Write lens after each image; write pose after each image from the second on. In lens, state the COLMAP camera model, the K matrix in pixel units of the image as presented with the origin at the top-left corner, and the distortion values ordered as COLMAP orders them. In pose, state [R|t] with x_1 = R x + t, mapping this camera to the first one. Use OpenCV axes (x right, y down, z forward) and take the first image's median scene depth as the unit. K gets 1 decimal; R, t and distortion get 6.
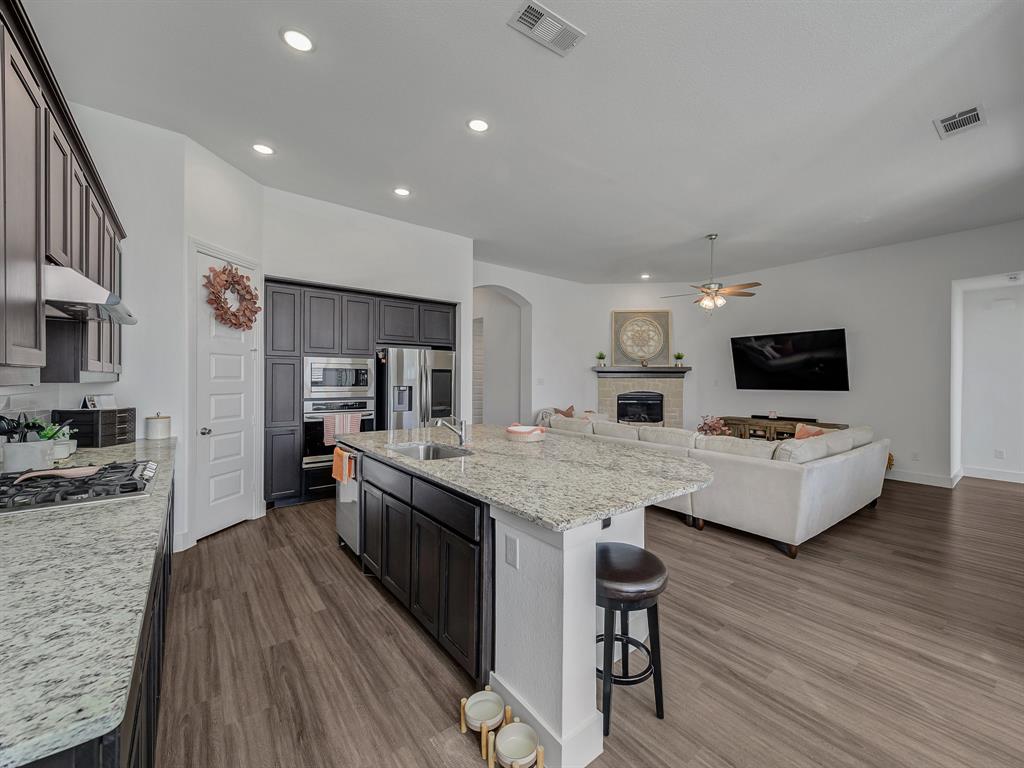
lens RADIAL K [[419.9, 0, 520.9], [0, 419.9, 382.7], [0, 0, 1]] dist [-0.009007, 0.000608]
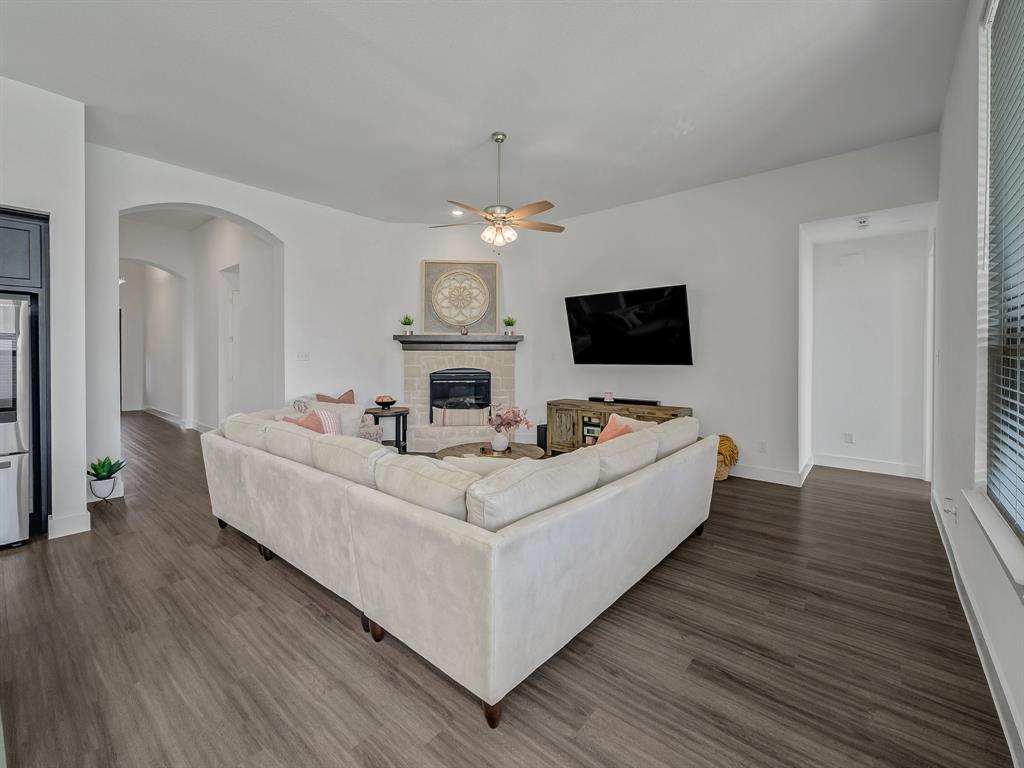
lens RADIAL K [[419.9, 0, 543.7], [0, 419.9, 362.8], [0, 0, 1]] dist [-0.009007, 0.000608]
pose [[0.974240, -0.008988, 0.225335, 0.285887], [0.006204, 0.999895, 0.013062, 0.002686], [-0.225429, -0.011327, 0.974194, 0.251189]]
